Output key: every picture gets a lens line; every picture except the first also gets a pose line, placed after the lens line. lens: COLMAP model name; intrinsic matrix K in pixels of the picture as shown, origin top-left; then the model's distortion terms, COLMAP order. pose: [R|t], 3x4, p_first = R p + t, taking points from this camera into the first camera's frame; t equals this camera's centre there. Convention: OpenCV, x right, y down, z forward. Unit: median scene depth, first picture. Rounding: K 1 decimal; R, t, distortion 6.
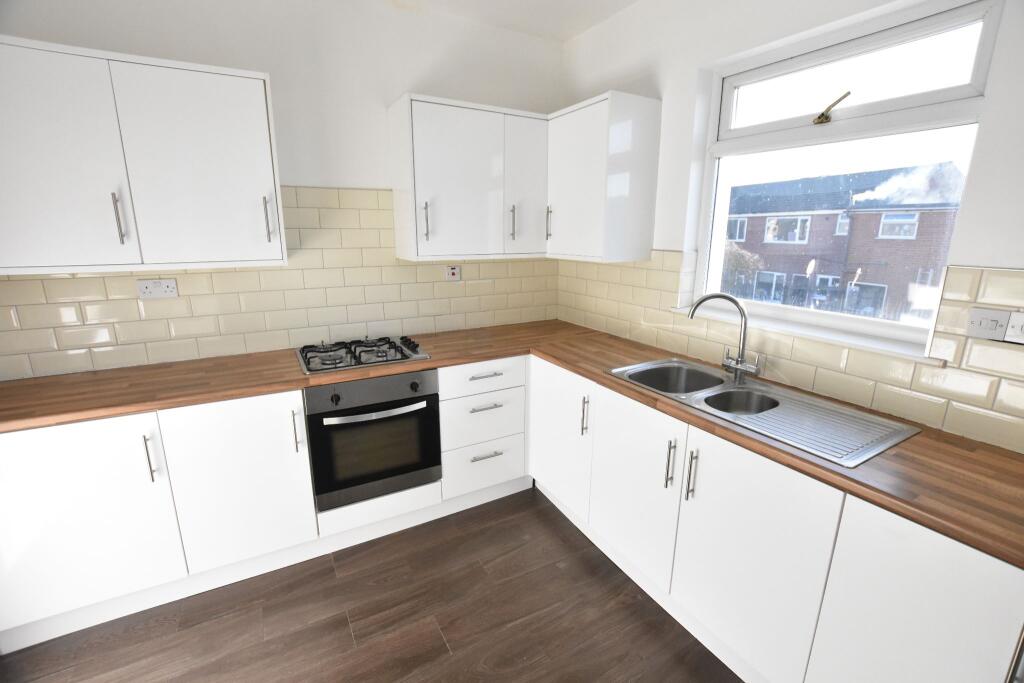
lens RADIAL K [[448.6, 0, 513.5], [0, 448.6, 341.9], [0, 0, 1]] dist [-0.038809, 0.008511]
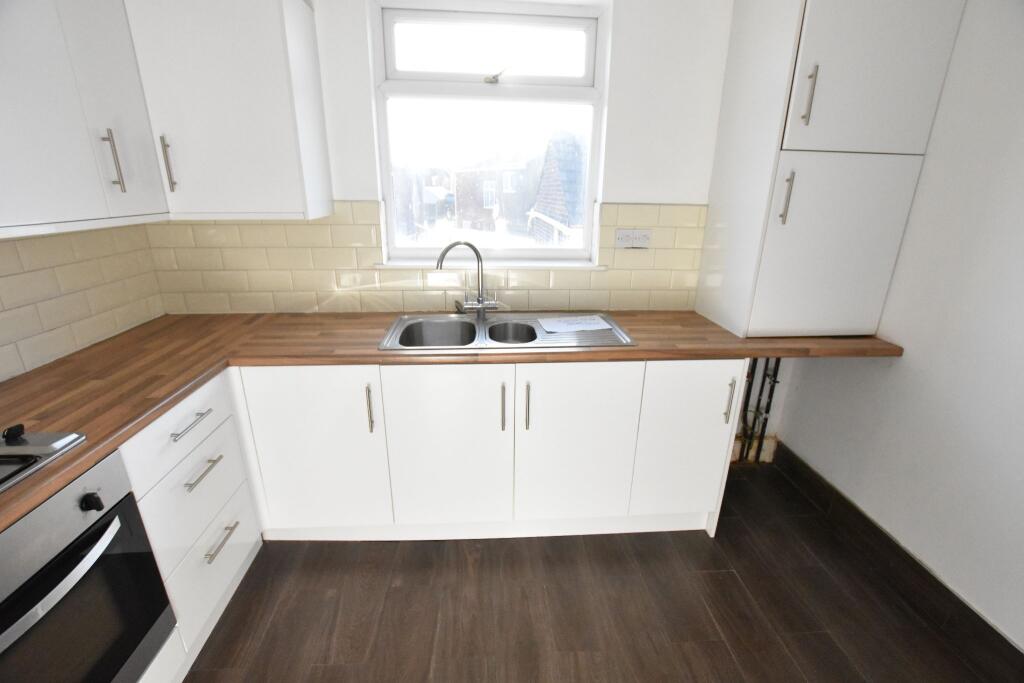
lens RADIAL K [[448.6, 0, 513.5], [0, 448.6, 341.9], [0, 0, 1]] dist [-0.038809, 0.008511]
pose [[0.426394, -0.291132, 0.856405, -0.364926], [0.203829, 0.953362, 0.222608, -0.074492], [-0.881273, 0.079642, 0.465849, 0.351478]]
